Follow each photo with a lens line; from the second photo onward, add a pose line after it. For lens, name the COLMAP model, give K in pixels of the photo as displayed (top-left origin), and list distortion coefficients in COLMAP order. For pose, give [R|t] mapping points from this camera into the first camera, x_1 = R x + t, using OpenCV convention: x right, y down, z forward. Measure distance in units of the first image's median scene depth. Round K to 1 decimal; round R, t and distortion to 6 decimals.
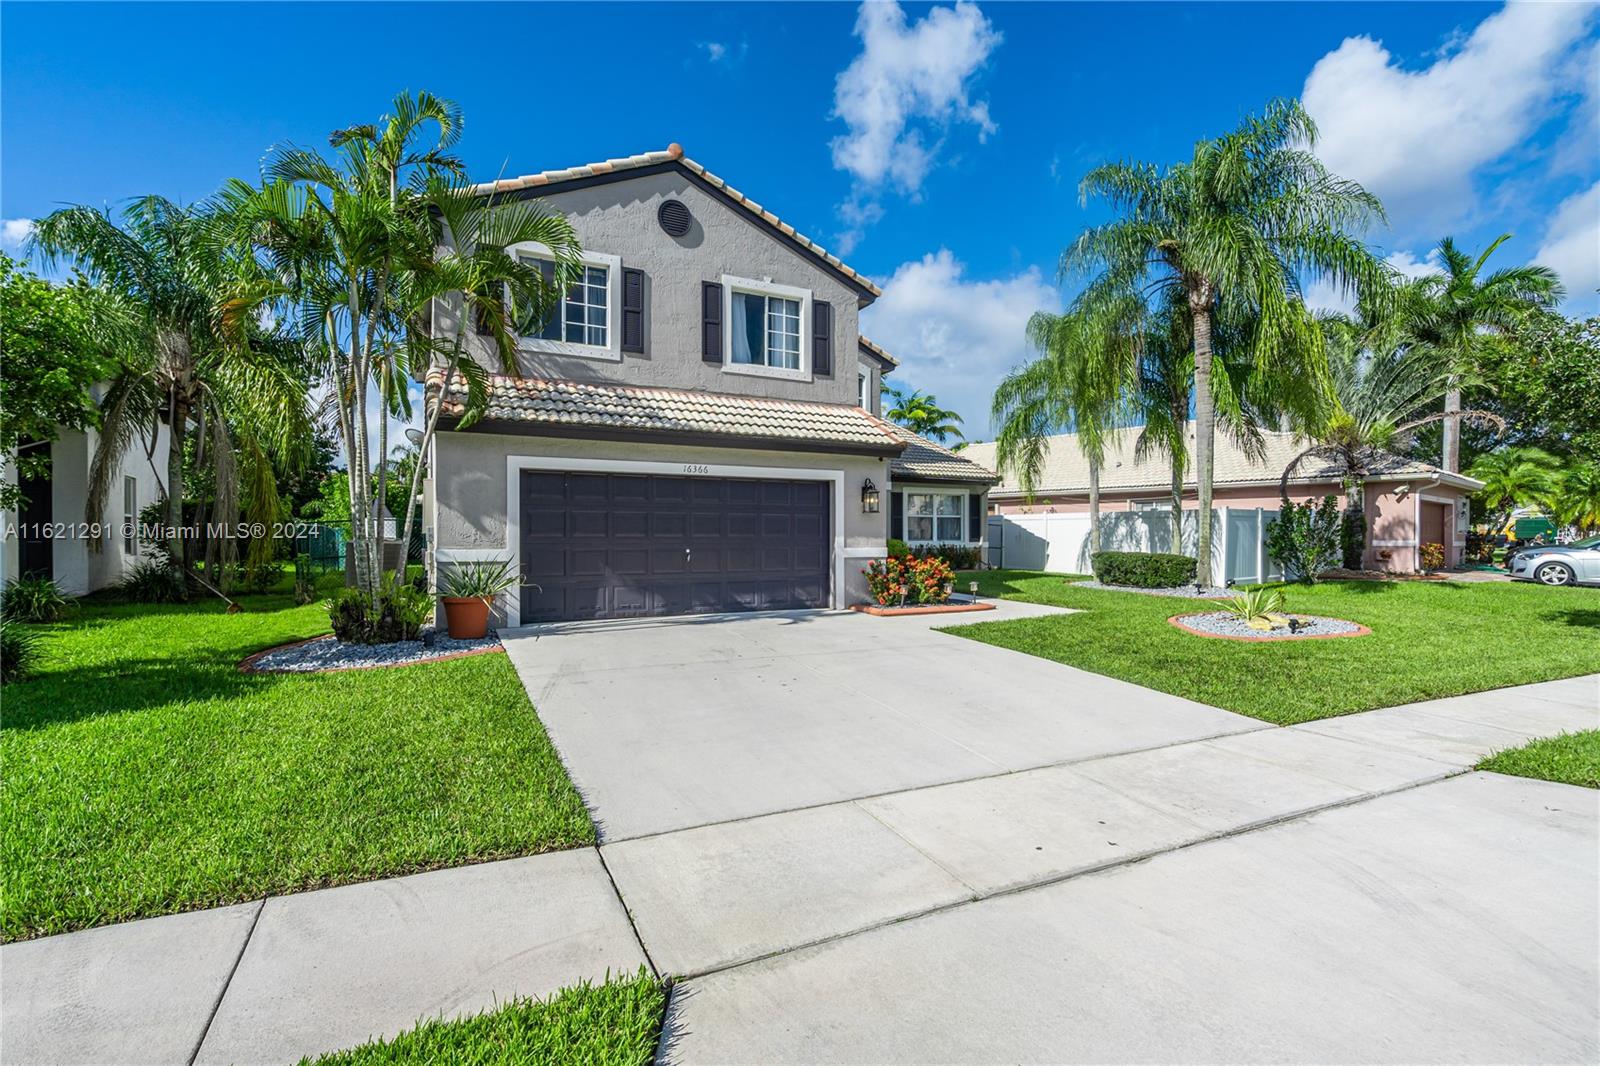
lens RADIAL K [[735.2, 0, 816.9], [0, 735.2, 530.9], [0, 0, 1]] dist [-0.000233, 0.000230]
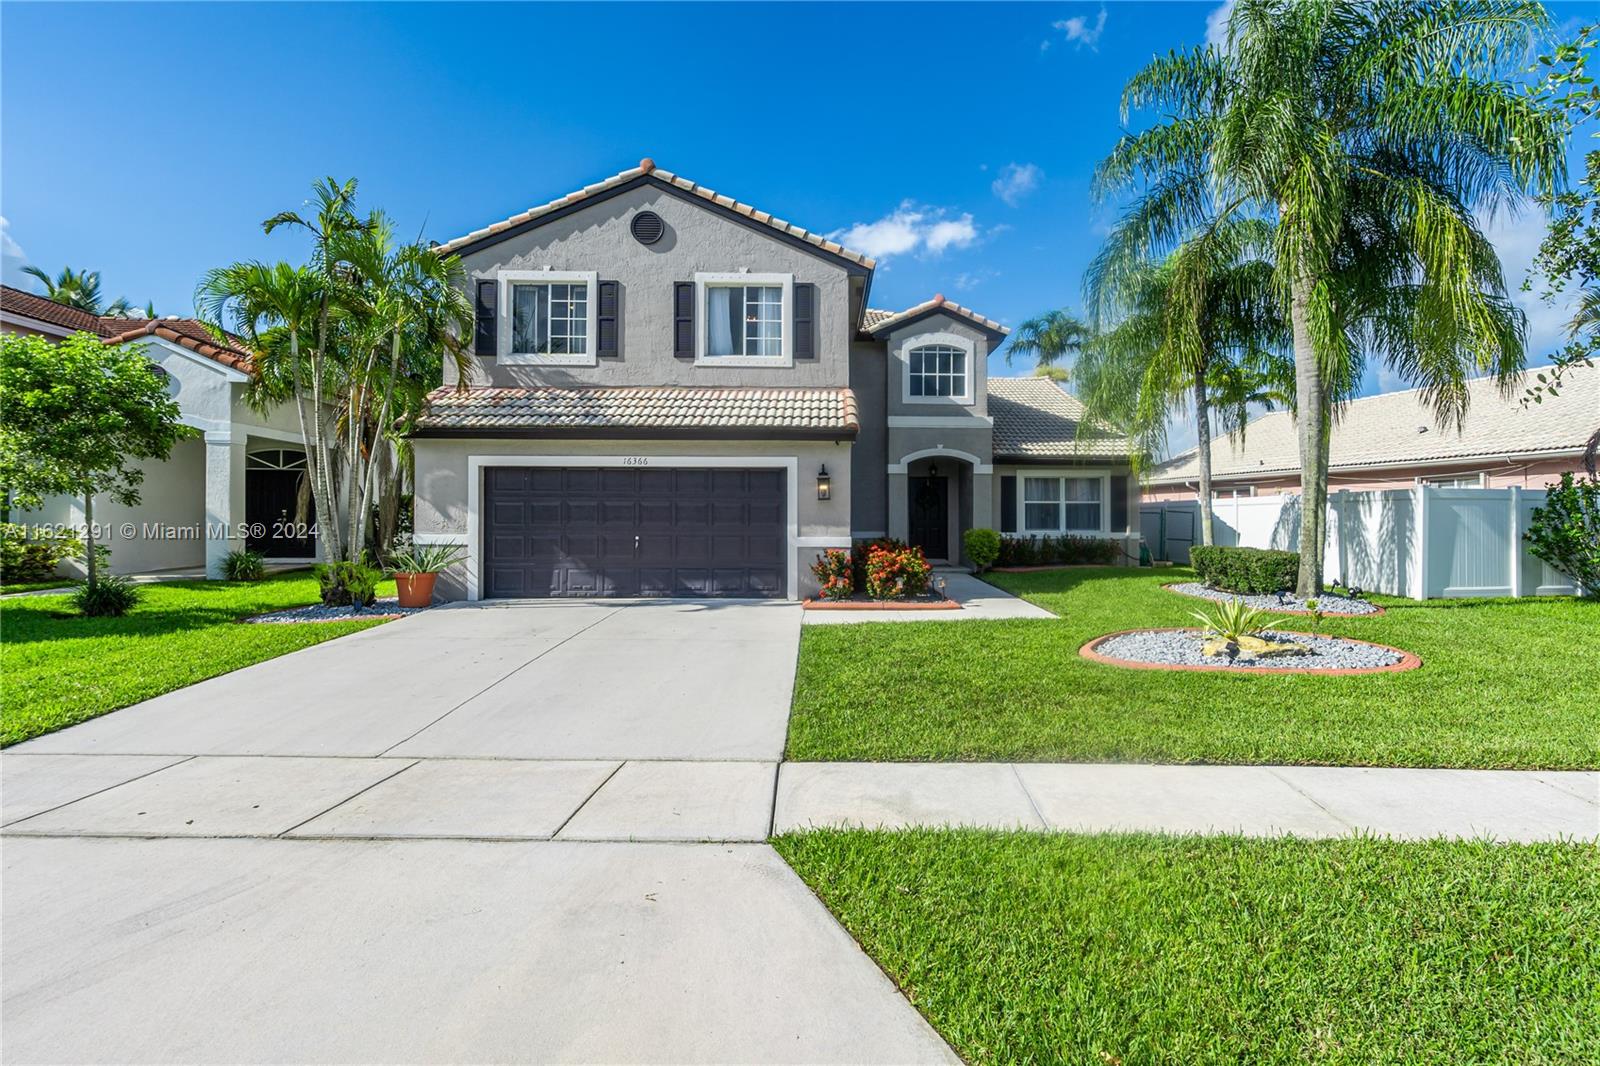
lens RADIAL K [[753.9, 0, 847.8], [0, 753.9, 510.3], [0, 0, 1]] dist [0.000700, -0.000126]
pose [[0.895177, -0.004718, -0.445686, 0.551298], [-0.000410, 0.999935, -0.011407, -0.000382], [0.445711, 0.010394, 0.895117, 0.148461]]
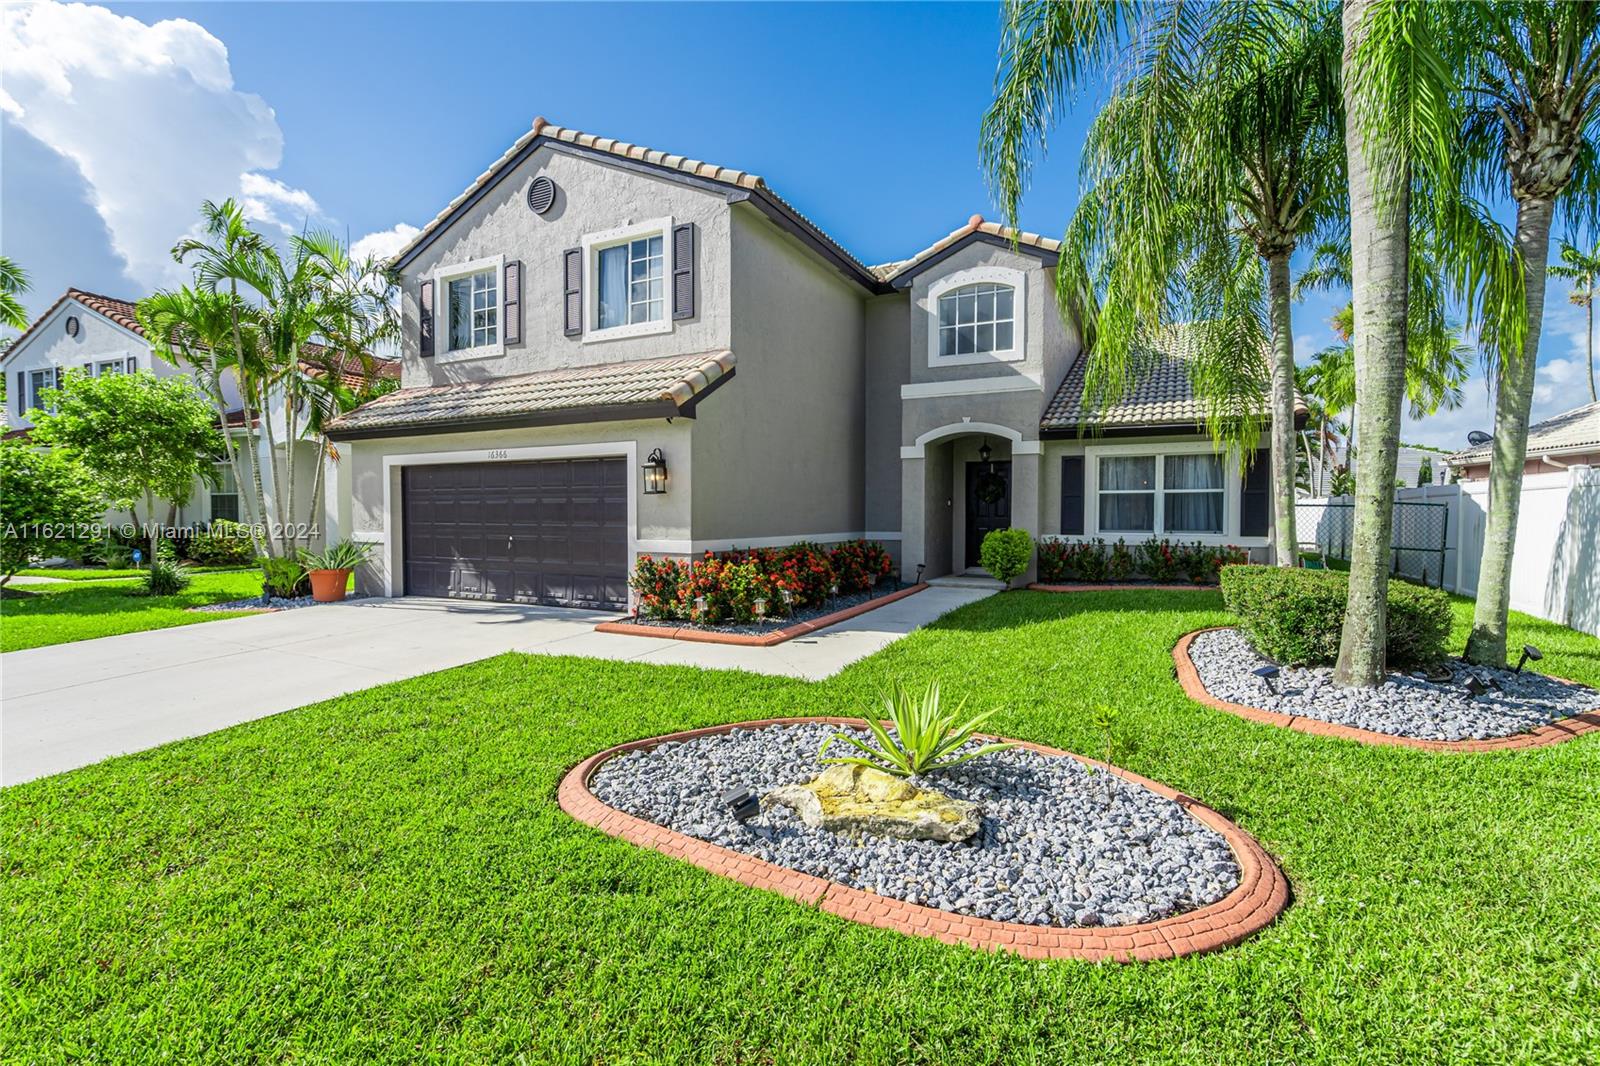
lens RADIAL K [[735.2, 0, 816.9], [0, 735.2, 530.9], [0, 0, 1]] dist [-0.000233, 0.000230]
pose [[0.575340, 0.016876, -0.817740, 0.807692], [0.002085, 0.999754, 0.022100, -0.003317], [0.817912, -0.014420, 0.575163, 0.726453]]
